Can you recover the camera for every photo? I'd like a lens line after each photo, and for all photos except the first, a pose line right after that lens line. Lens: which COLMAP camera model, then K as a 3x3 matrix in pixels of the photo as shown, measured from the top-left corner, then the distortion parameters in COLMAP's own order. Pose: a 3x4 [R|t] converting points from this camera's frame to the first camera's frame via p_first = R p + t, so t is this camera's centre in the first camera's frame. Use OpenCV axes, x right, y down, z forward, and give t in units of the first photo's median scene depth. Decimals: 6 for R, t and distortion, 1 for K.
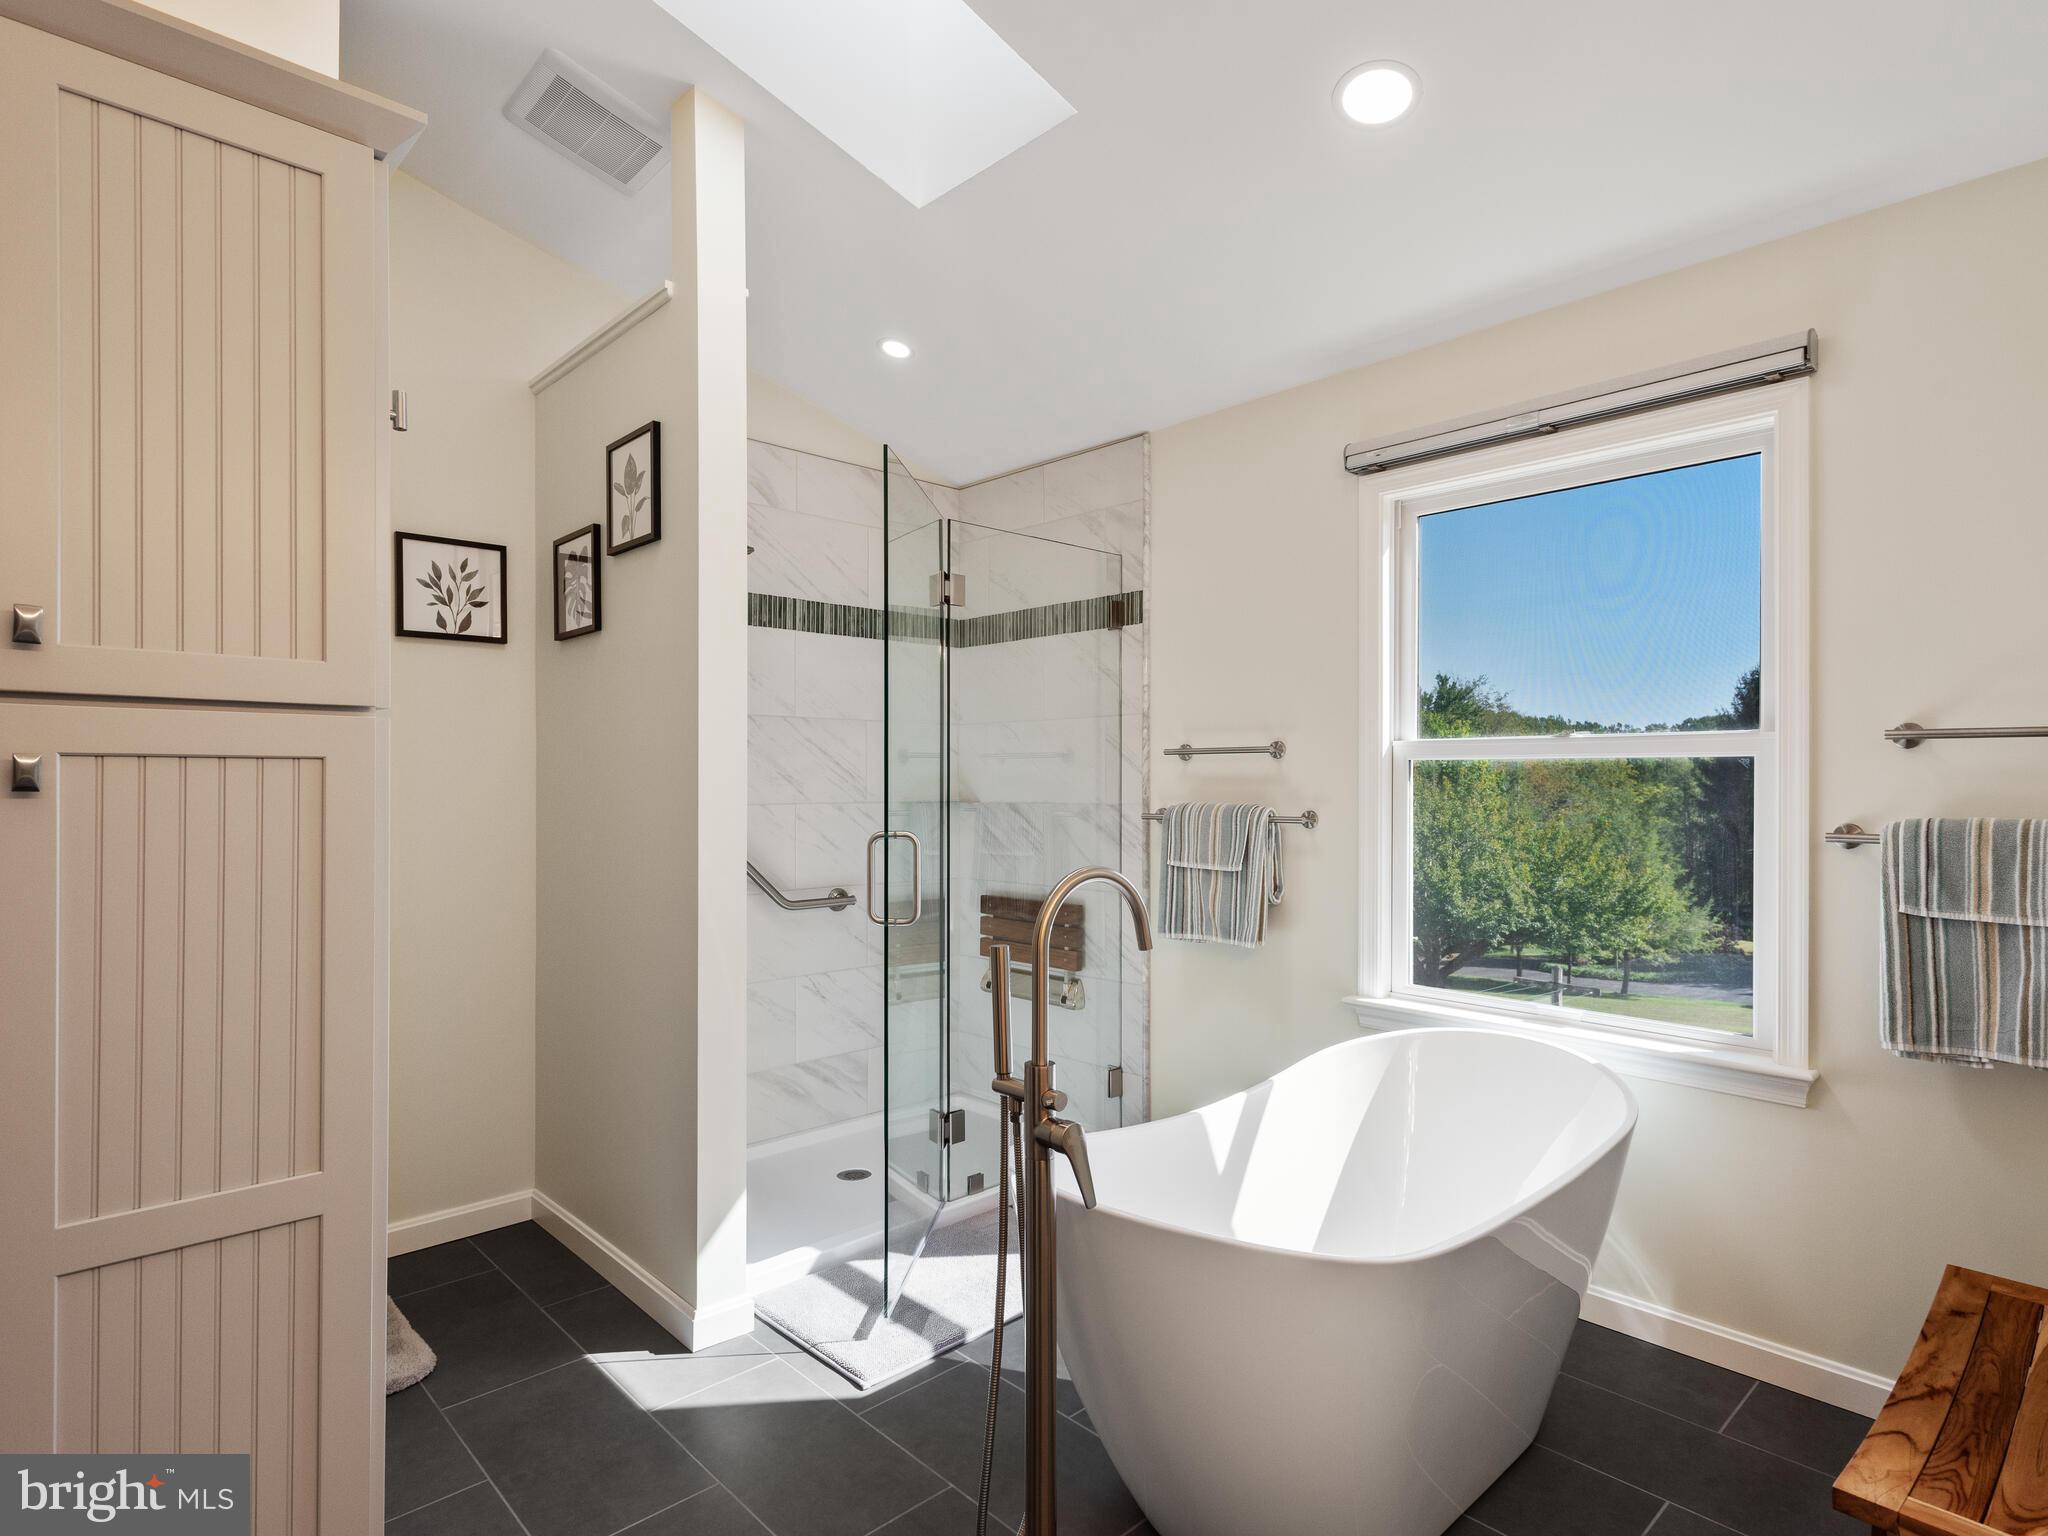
lens RADIAL K [[1096.4, 0, 1023.9], [0, 1096.4, 781.3], [0, 0, 1]] dist [0.019952, 0.001981]
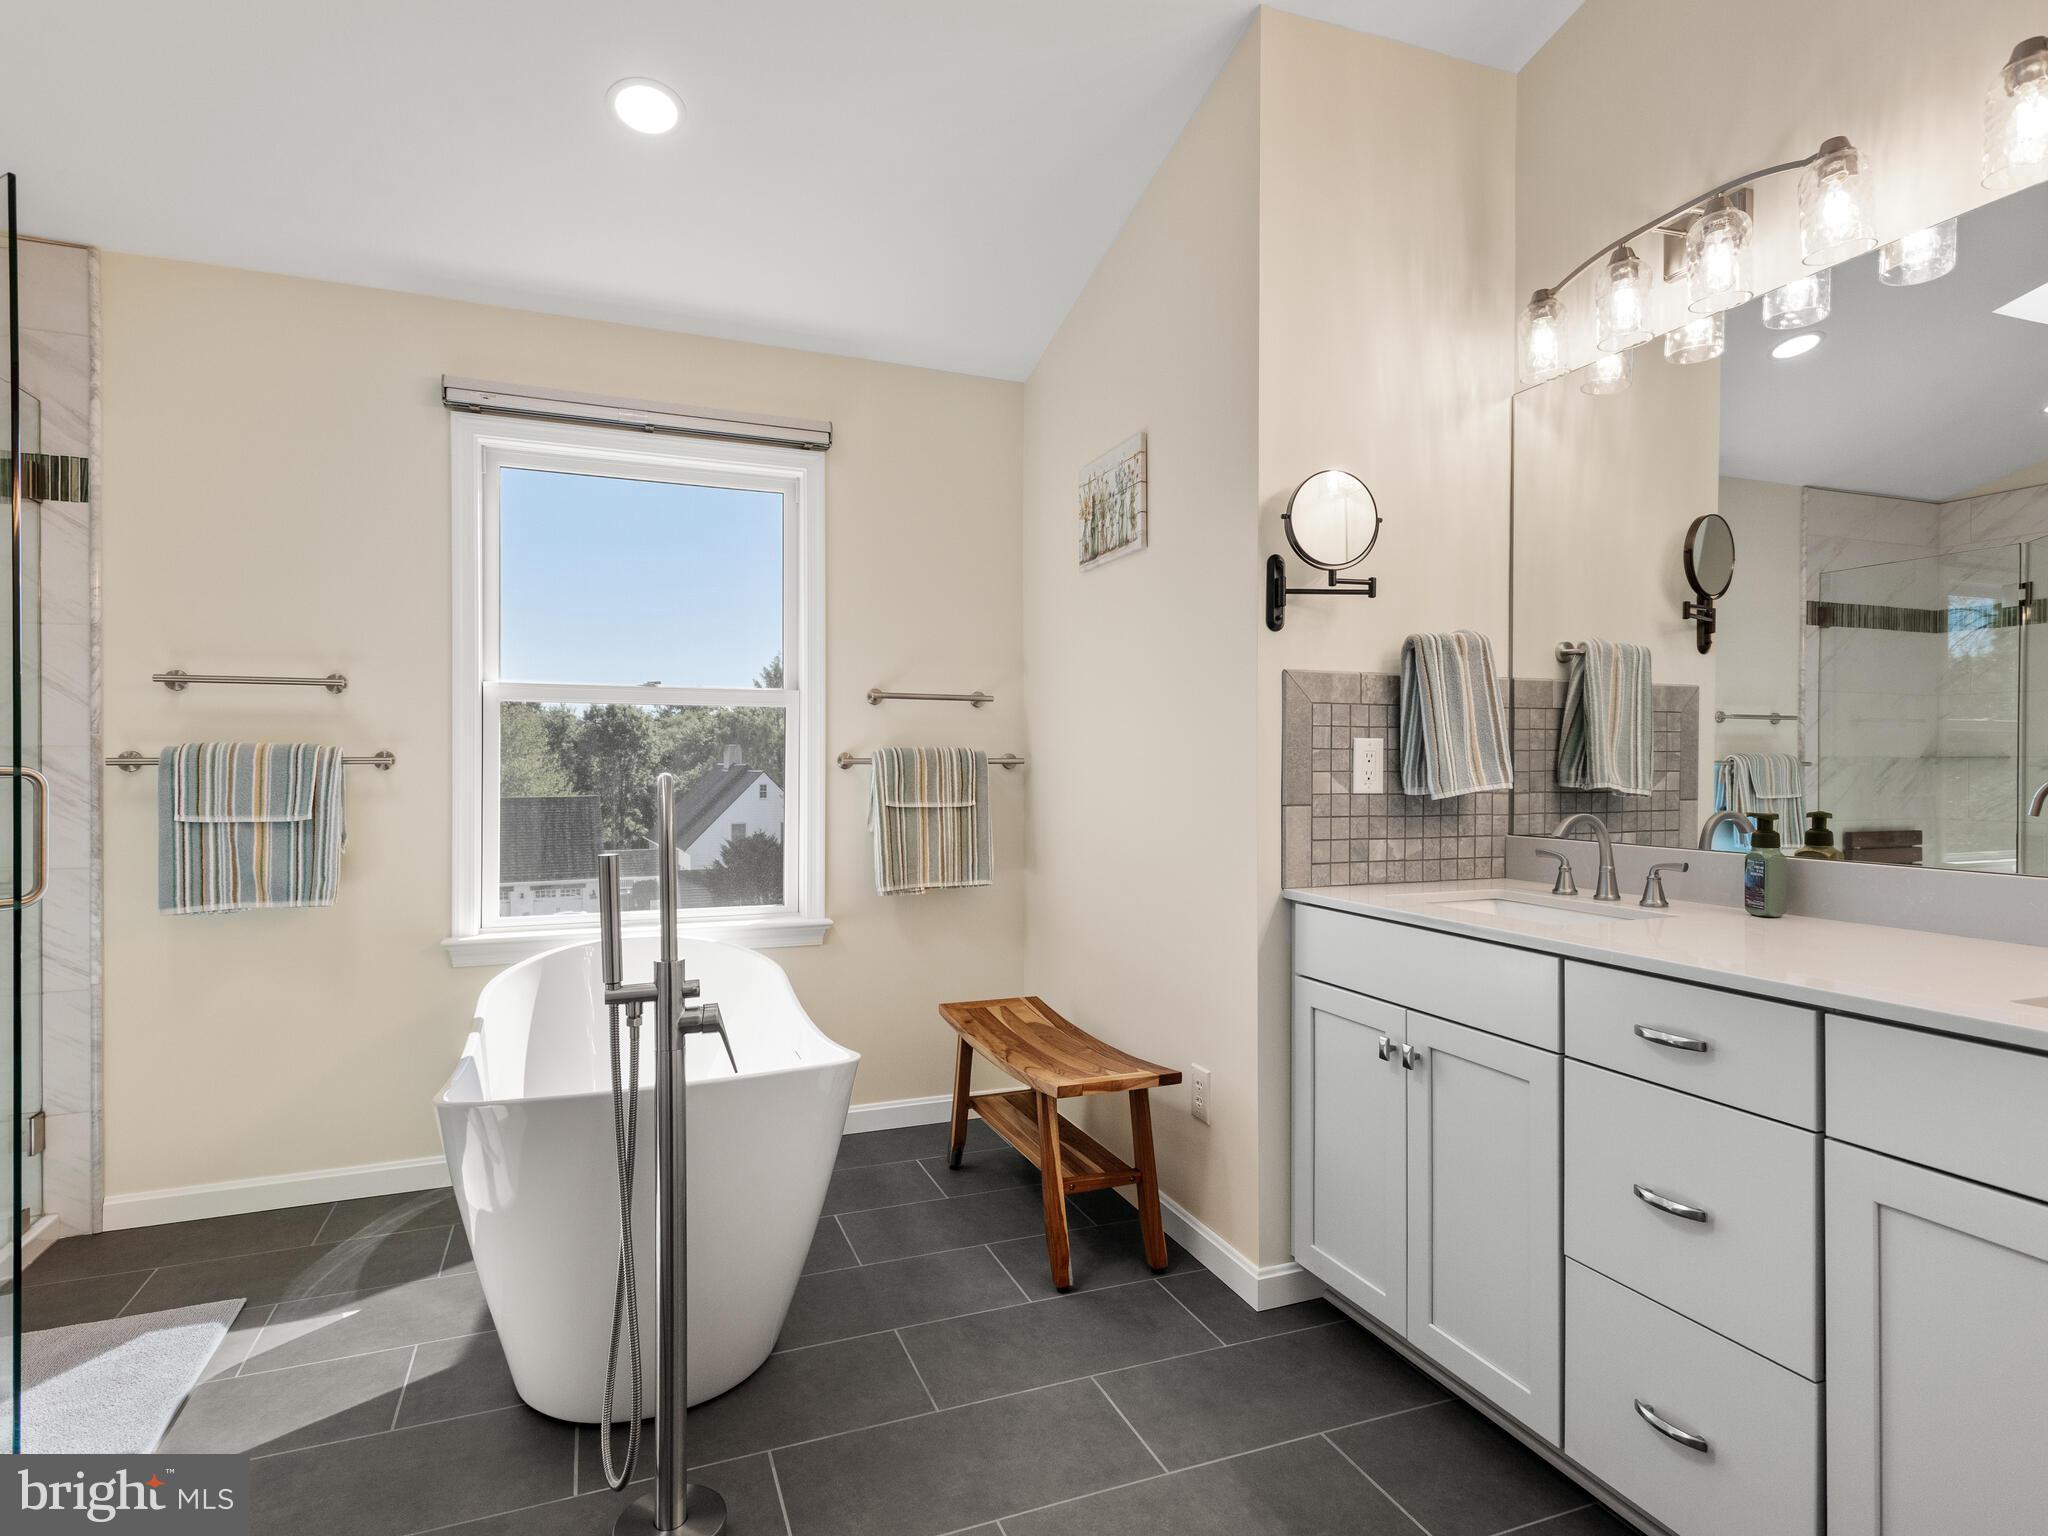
lens RADIAL K [[1096.4, 0, 1021.3], [0, 1096.4, 758.5], [0, 0, 1]] dist [0.019952, 0.001981]
pose [[0.374444, -0.000945, 0.927249, -0.400949], [-0.001729, 0.999997, 0.001717, 0.030391], [-0.927248, -0.002246, 0.374441, 0.147032]]
